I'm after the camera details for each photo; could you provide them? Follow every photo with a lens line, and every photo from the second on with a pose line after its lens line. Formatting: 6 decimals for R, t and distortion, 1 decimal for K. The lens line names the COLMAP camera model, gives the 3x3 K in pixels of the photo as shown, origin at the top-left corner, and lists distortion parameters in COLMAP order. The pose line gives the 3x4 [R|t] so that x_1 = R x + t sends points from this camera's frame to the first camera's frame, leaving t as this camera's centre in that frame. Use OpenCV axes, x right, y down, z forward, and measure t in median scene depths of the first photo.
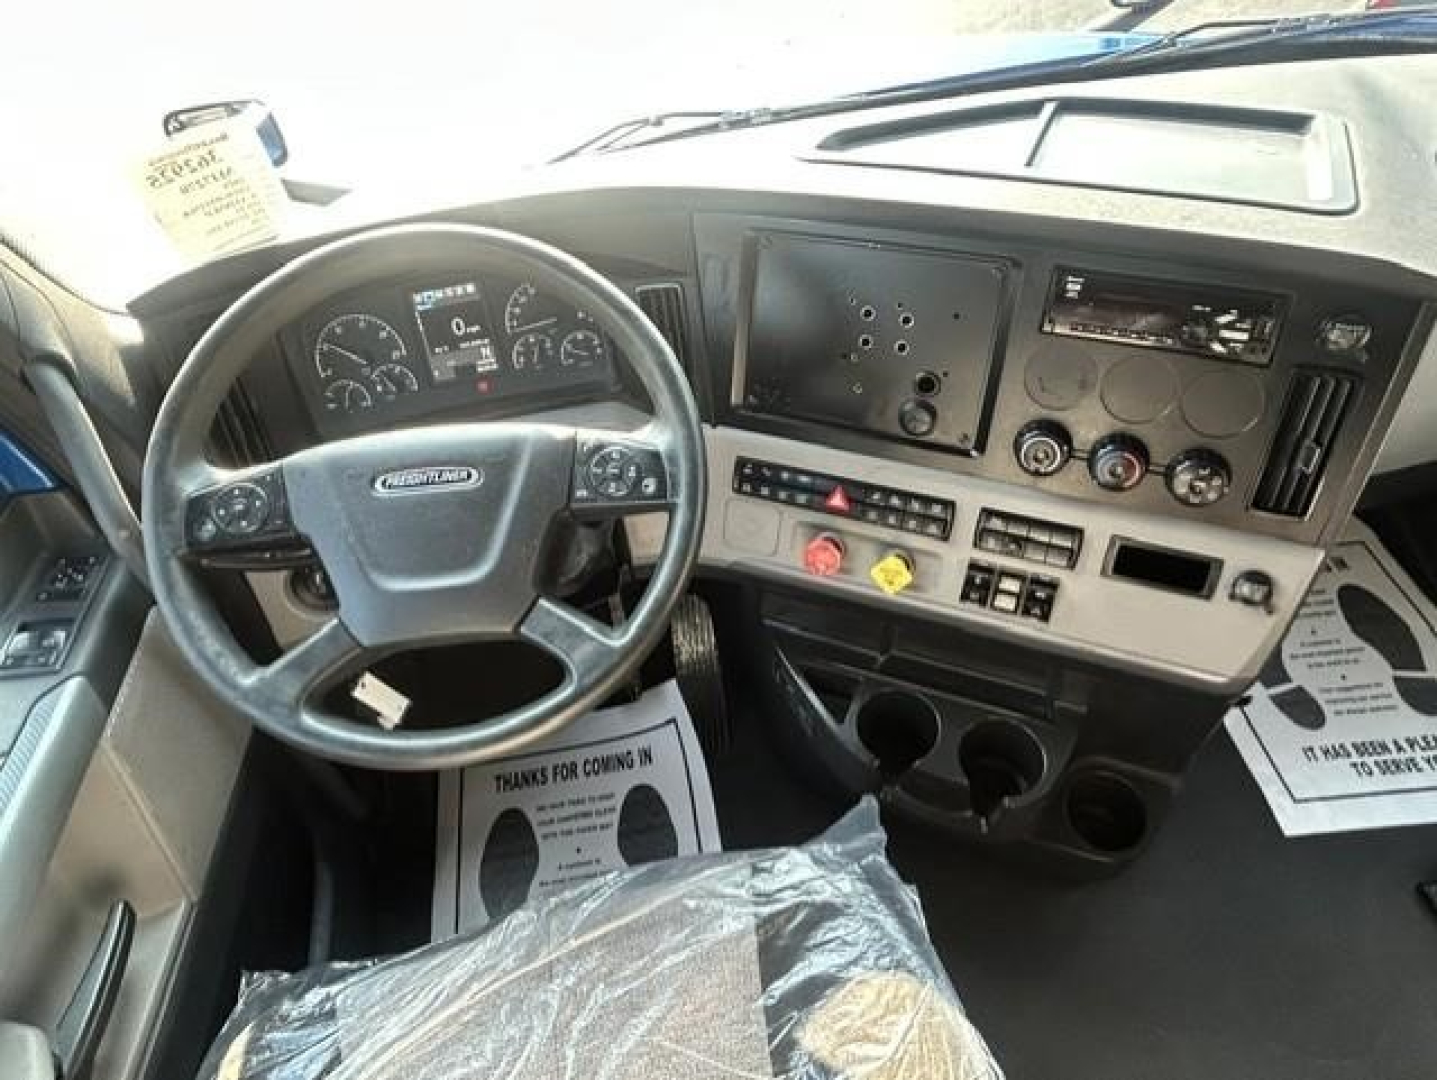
lens RADIAL K [[924.3, 0, 723.3], [0, 924.3, 539.3], [0, 0, 1]] dist [-0.004378, -0.000531]
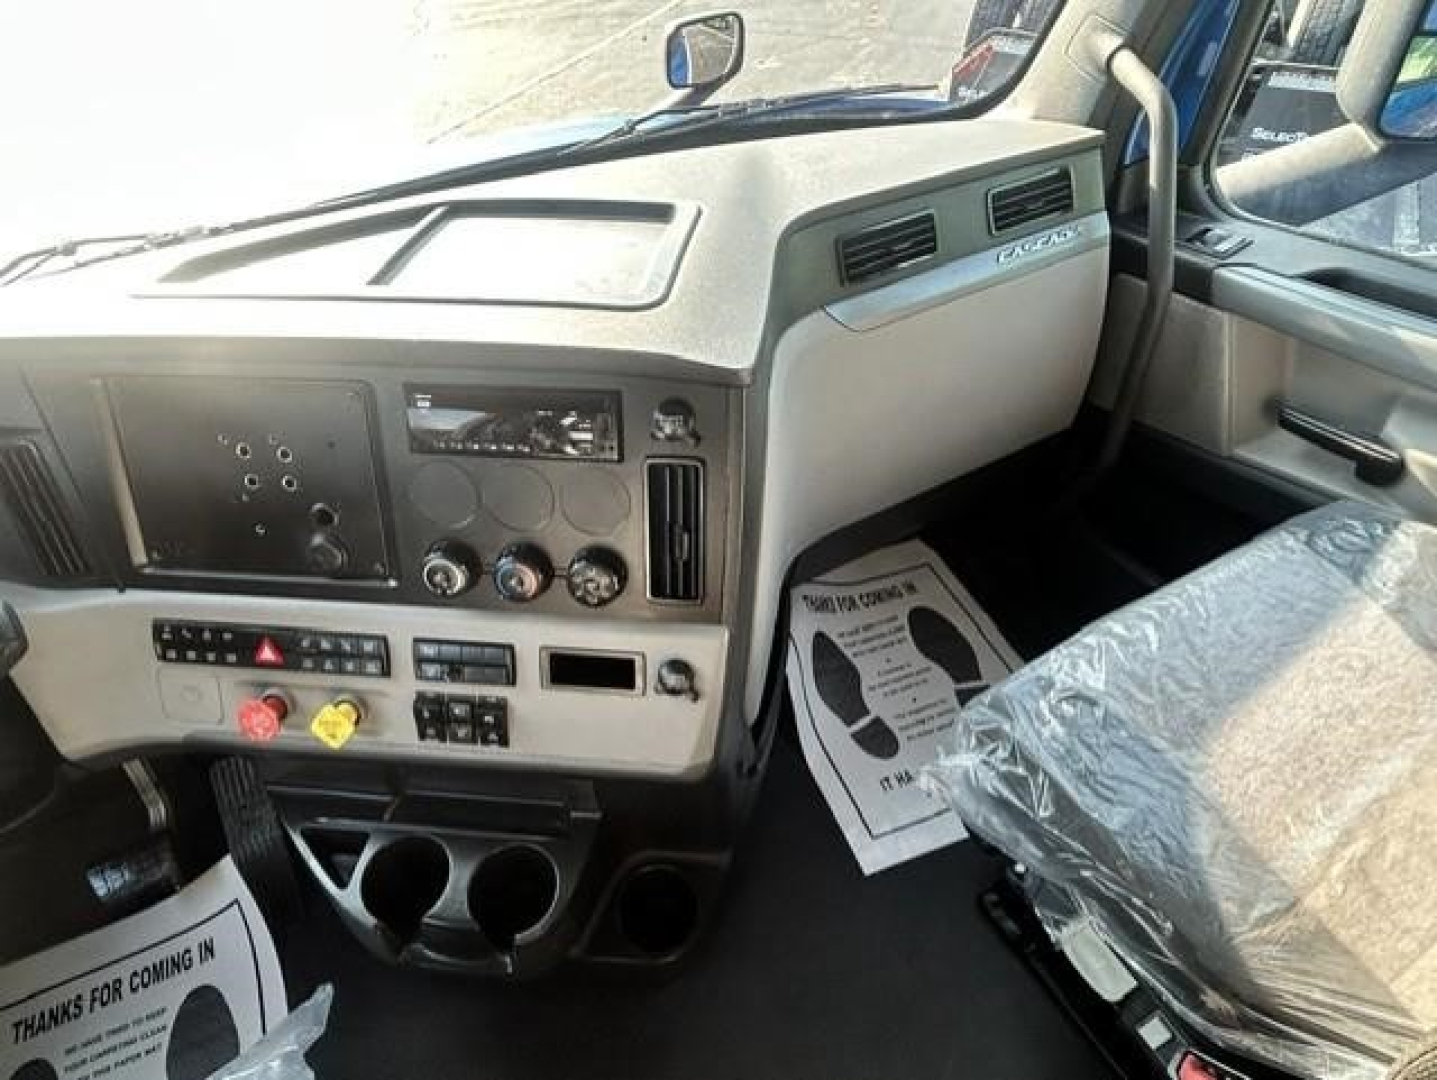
lens RADIAL K [[924.3, 0, 728.1], [0, 924.3, 531.0], [0, 0, 1]] dist [-0.004378, -0.000531]
pose [[0.956917, -0.158883, 0.243037, 0.341173], [0.175900, 0.983145, -0.049854, -0.034340], [-0.231020, 0.090456, 0.968735, 0.016137]]
